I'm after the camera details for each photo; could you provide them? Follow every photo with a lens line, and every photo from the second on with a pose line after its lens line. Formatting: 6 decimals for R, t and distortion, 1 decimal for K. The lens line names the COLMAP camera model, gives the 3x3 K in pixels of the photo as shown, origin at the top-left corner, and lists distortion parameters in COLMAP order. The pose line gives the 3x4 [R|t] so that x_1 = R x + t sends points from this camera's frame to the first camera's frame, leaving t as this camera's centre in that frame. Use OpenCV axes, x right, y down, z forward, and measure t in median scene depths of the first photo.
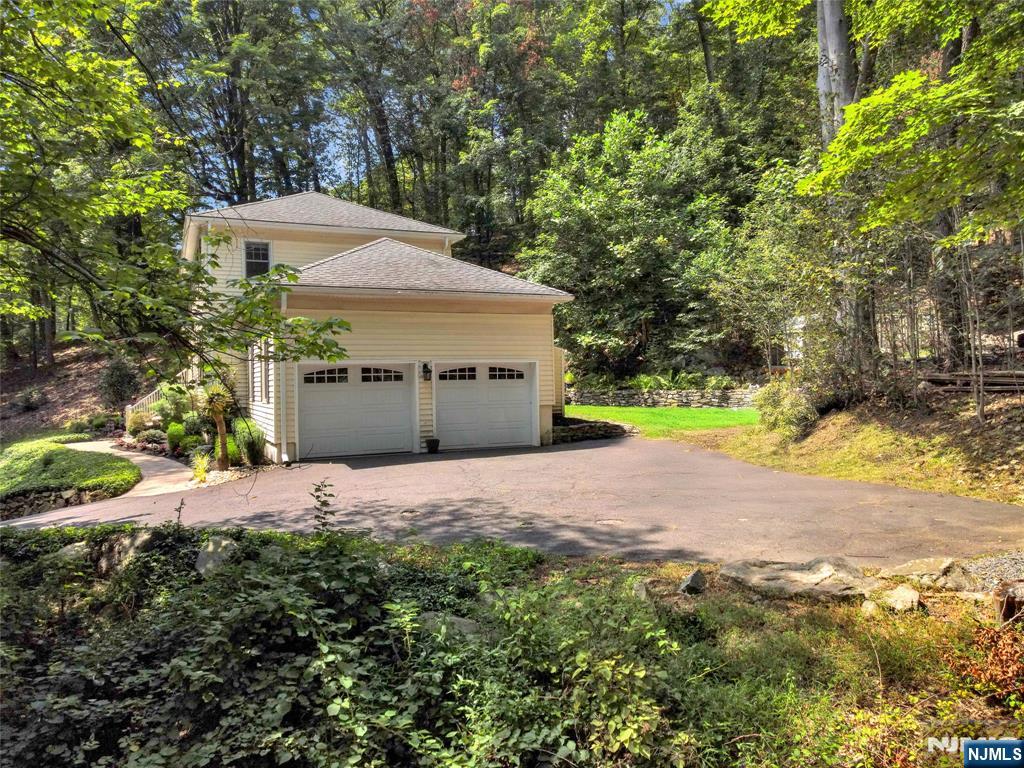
lens RADIAL K [[731.2, 0, 512.0], [0, 731.2, 384.0], [0, 0, 1]] dist [-0.075262, 0.002090]
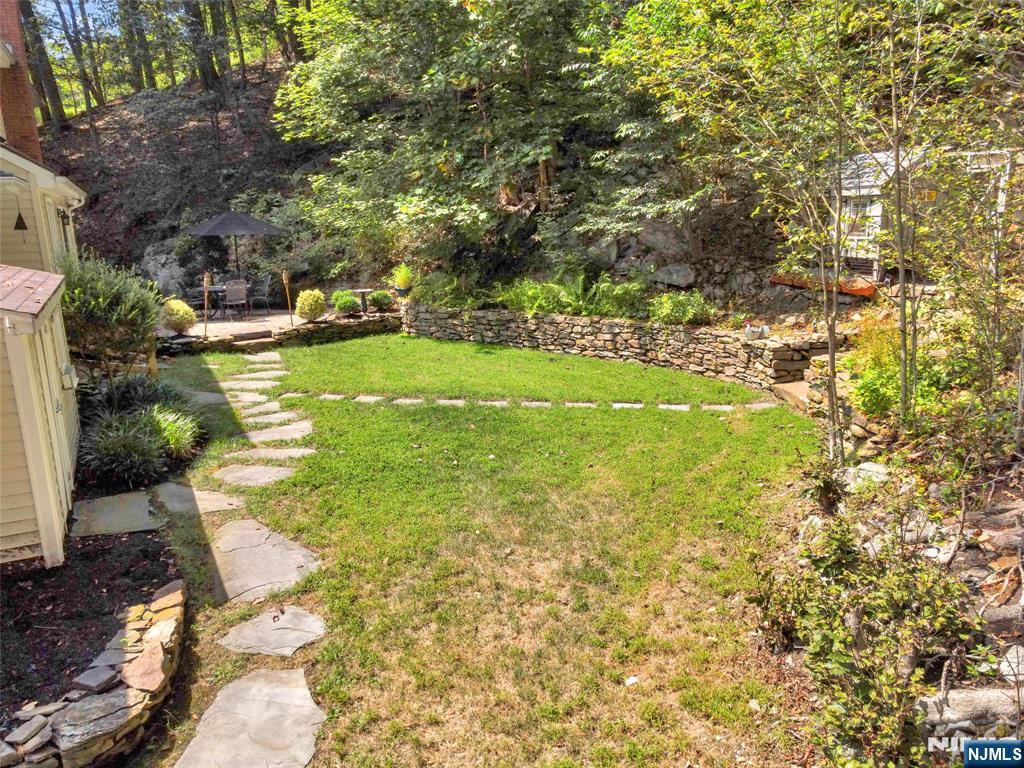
lens RADIAL K [[740.9, 0, 512.0], [0, 740.9, 384.0], [0, 0, 1]] dist [0.020358, 0.006324]
pose [[0.999368, -0.013686, 0.032801, 0.153168], [0.006367, 0.976902, 0.213593, -0.051682], [-0.034967, -0.213249, 0.976372, 0.501643]]
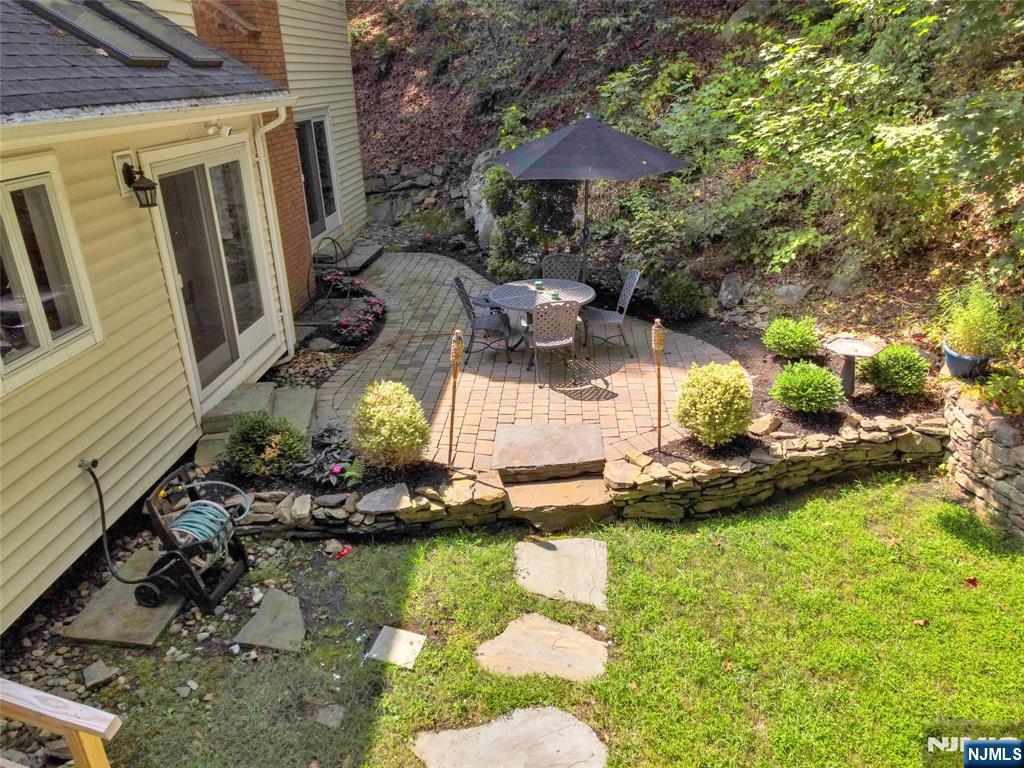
lens RADIAL K [[740.9, 0, 512.0], [0, 740.9, 384.0], [0, 0, 1]] dist [0.020358, 0.006324]
pose [[0.878165, 0.184533, -0.441331, 0.074407], [0.006867, 0.917639, 0.397355, -0.079361], [0.478308, -0.351974, 0.804572, 0.822874]]
